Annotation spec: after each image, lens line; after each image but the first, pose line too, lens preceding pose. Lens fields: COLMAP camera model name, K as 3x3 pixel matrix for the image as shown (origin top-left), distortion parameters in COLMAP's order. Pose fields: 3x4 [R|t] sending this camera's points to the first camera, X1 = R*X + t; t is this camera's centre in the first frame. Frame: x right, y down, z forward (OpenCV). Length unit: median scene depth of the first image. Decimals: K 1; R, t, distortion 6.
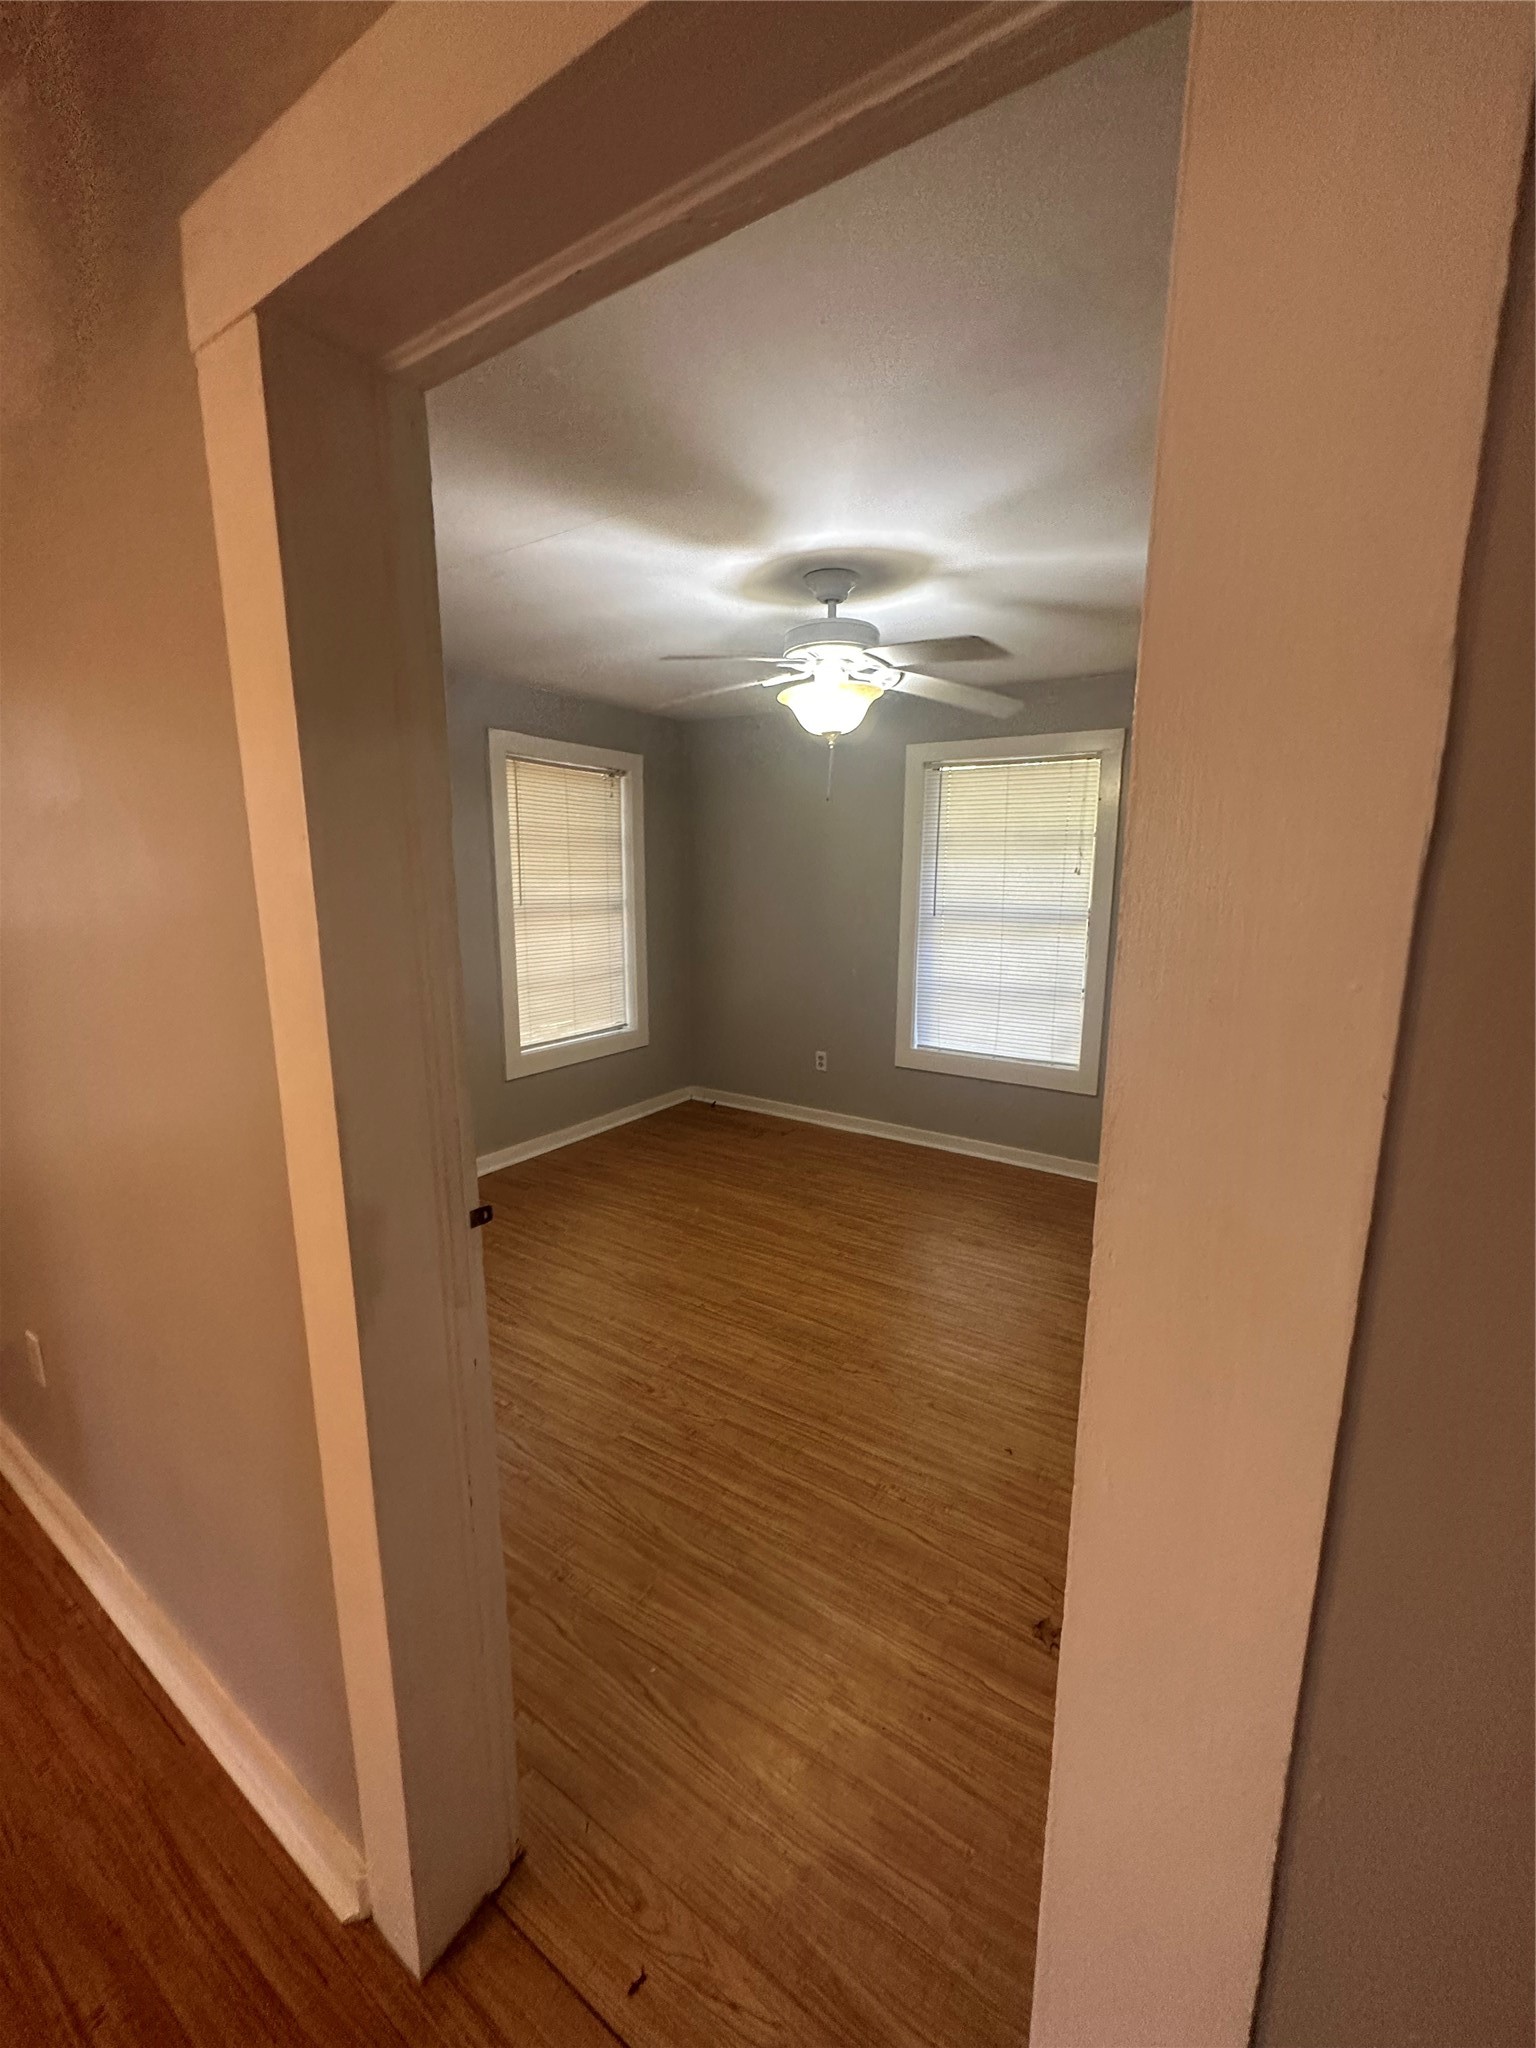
lens RADIAL K [[816.4, 0, 765.4], [0, 816.4, 1024.2], [0, 0, 1]] dist [-0.006161, 0.000427]
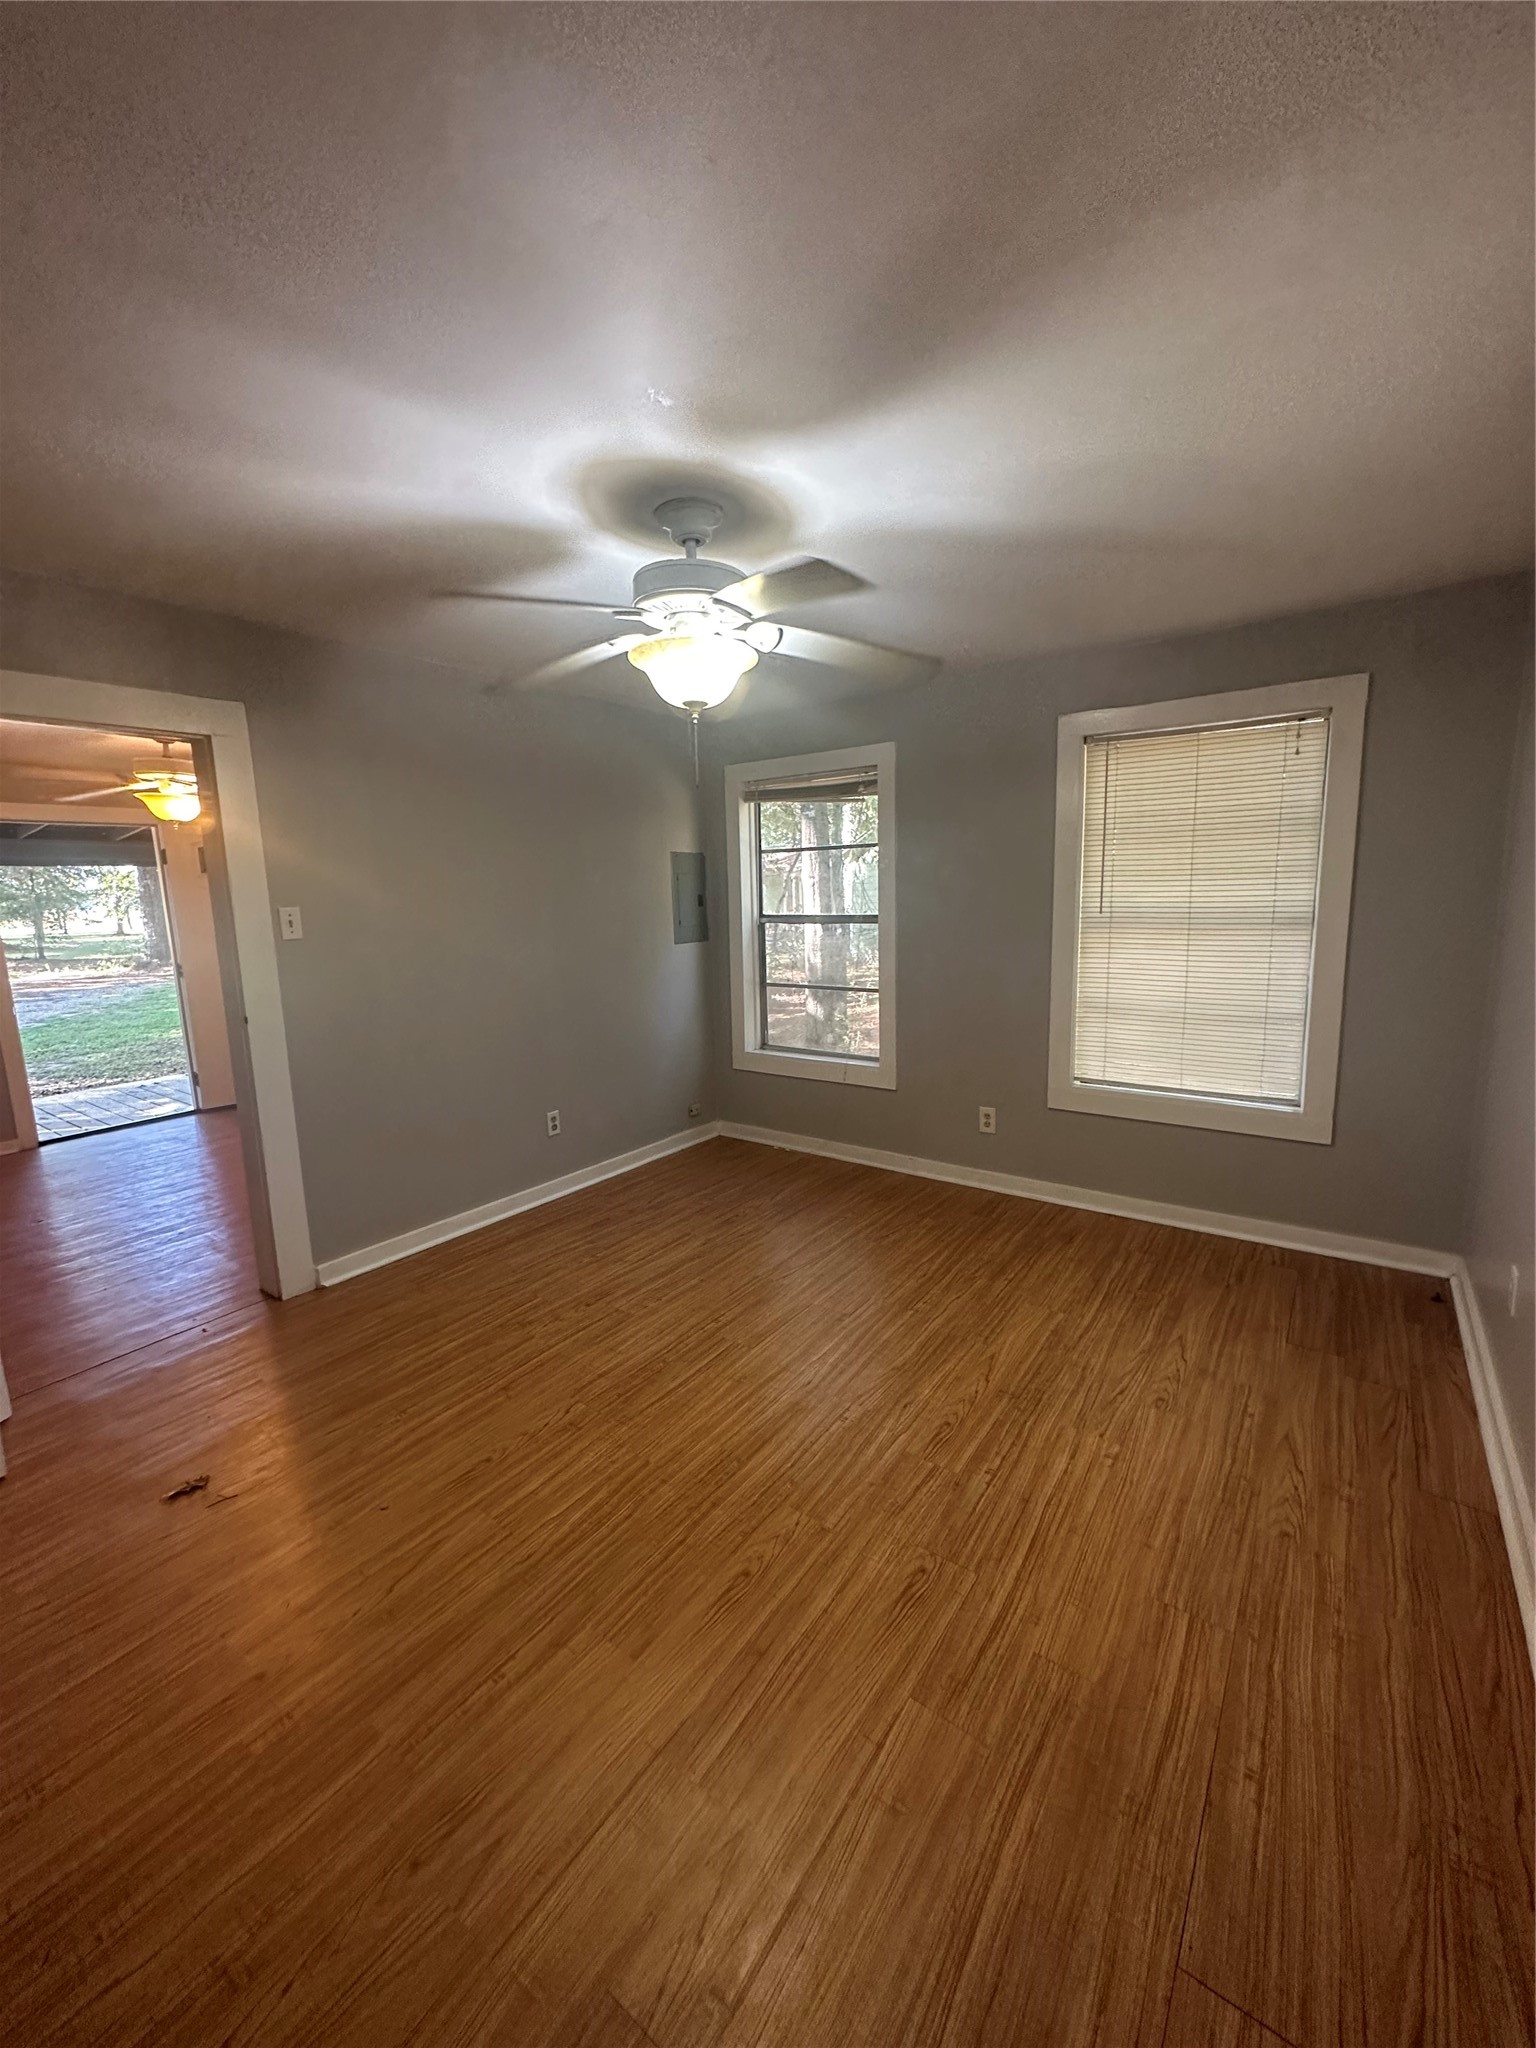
lens RADIAL K [[816.4, 0, 765.4], [0, 816.4, 1024.2], [0, 0, 1]] dist [-0.006161, 0.000427]
pose [[-0.034185, 0.156328, -0.987113, 0.666180], [-0.159694, 0.974146, 0.159805, -0.134435], [0.986574, 0.163099, -0.008336, 0.807473]]
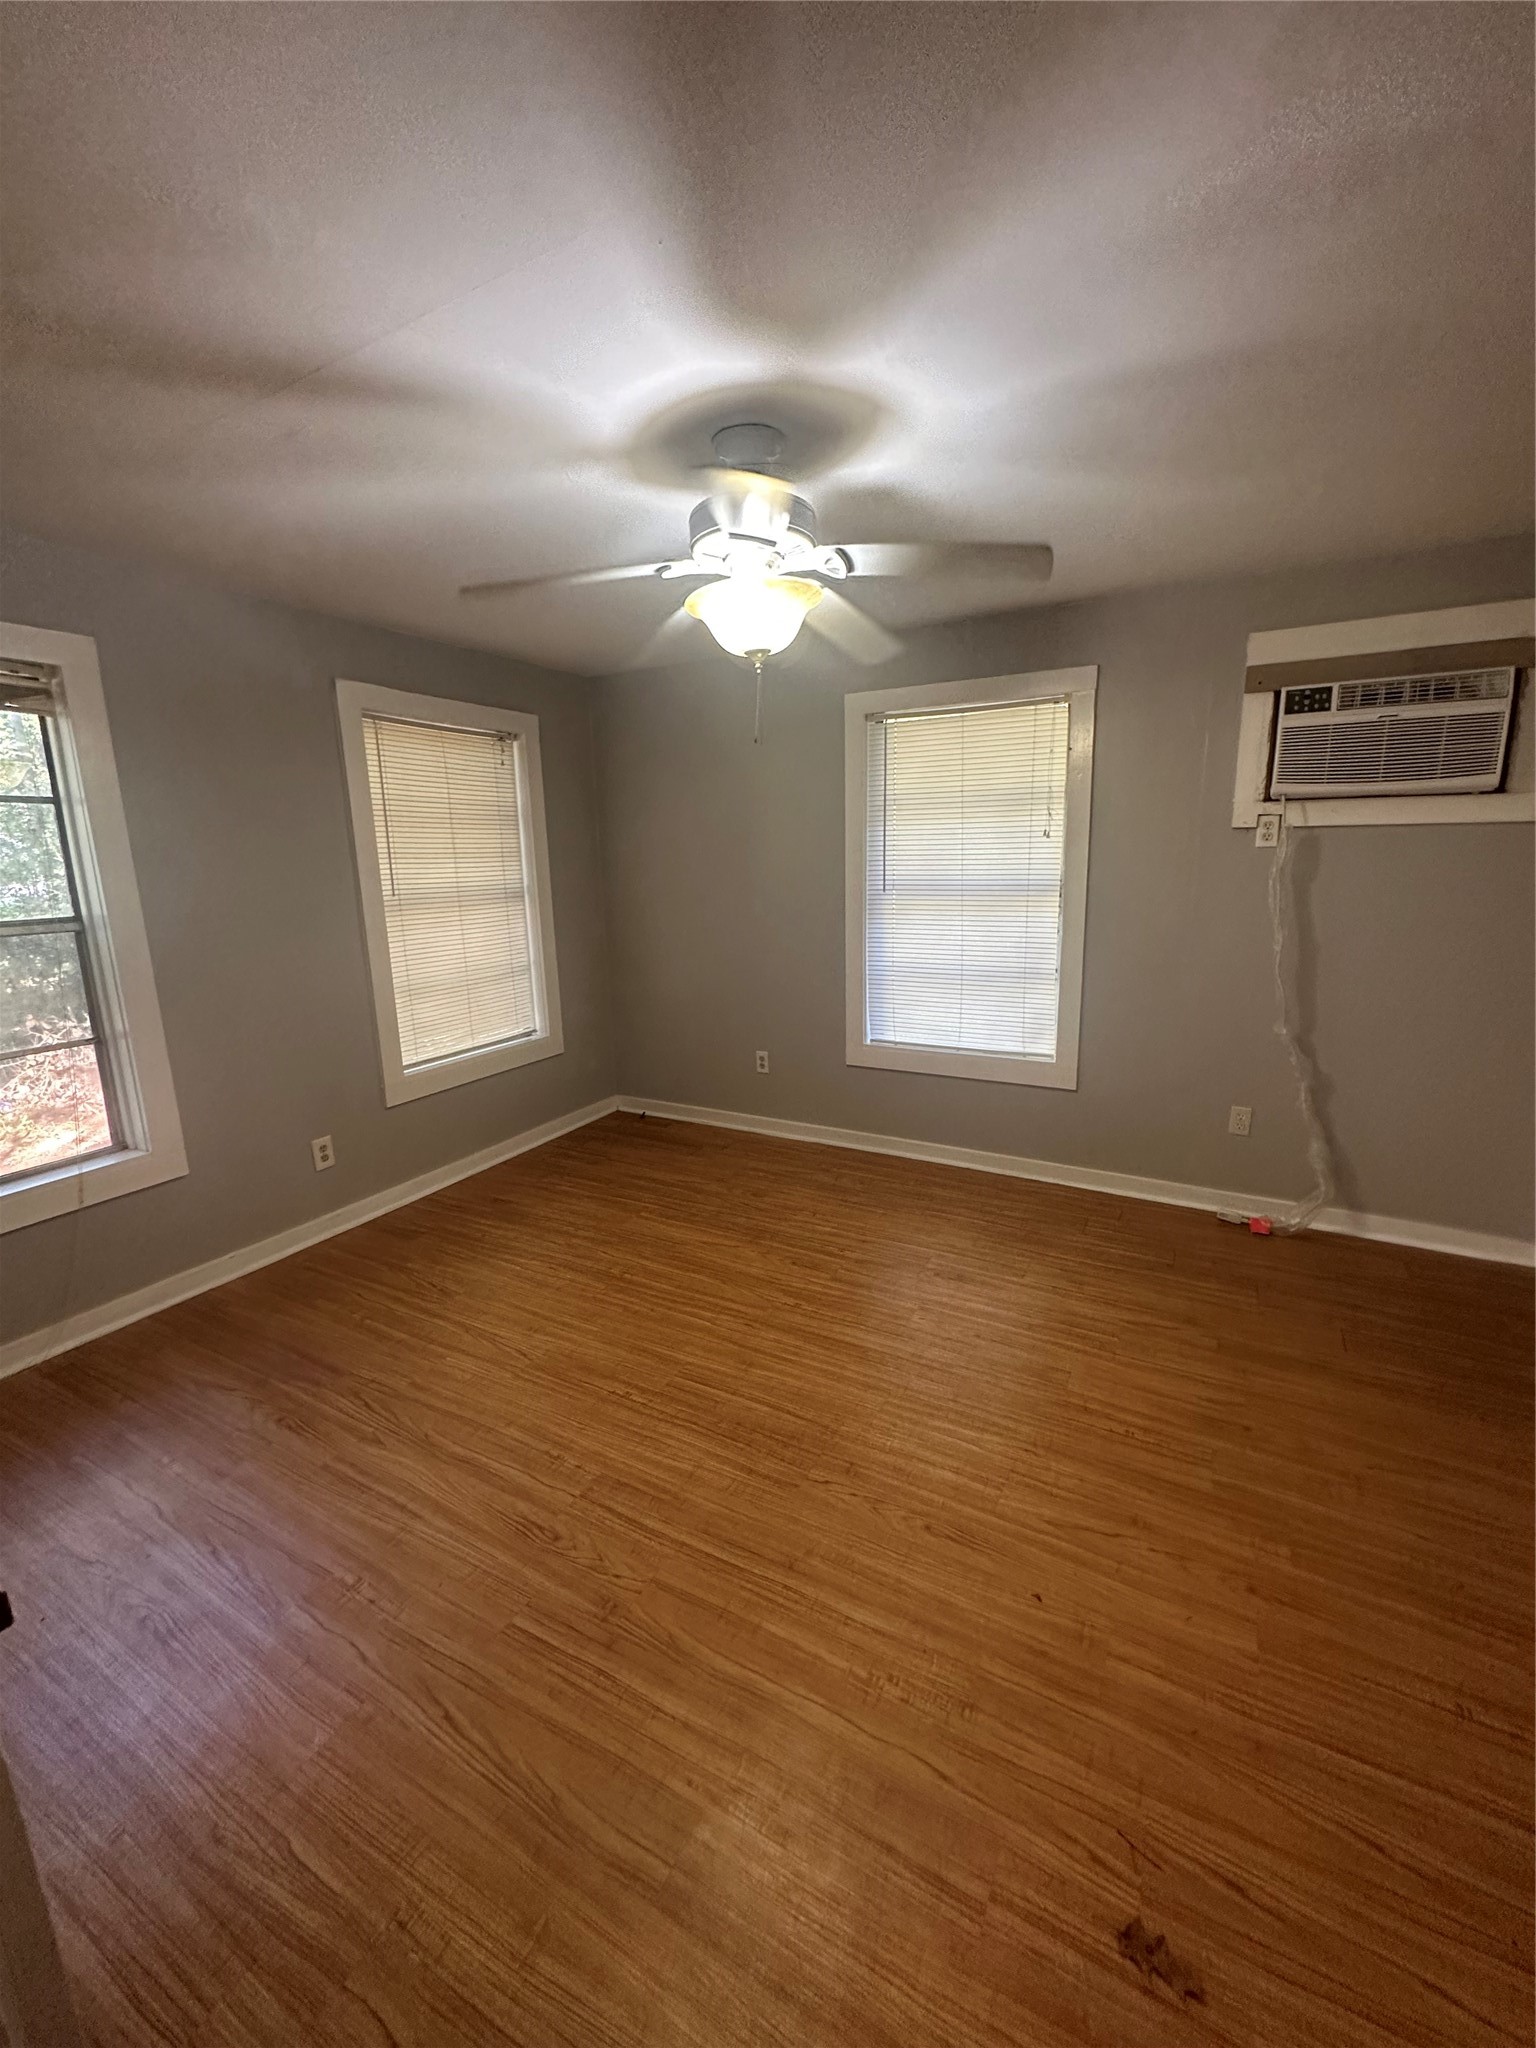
lens RADIAL K [[816.4, 0, 765.4], [0, 816.4, 1024.2], [0, 0, 1]] dist [-0.006161, 0.000427]
pose [[0.996155, -0.046880, 0.074014, 0.011395], [0.045504, 0.998760, 0.020172, -0.017897], [-0.074868, -0.016726, 0.997053, 0.168411]]
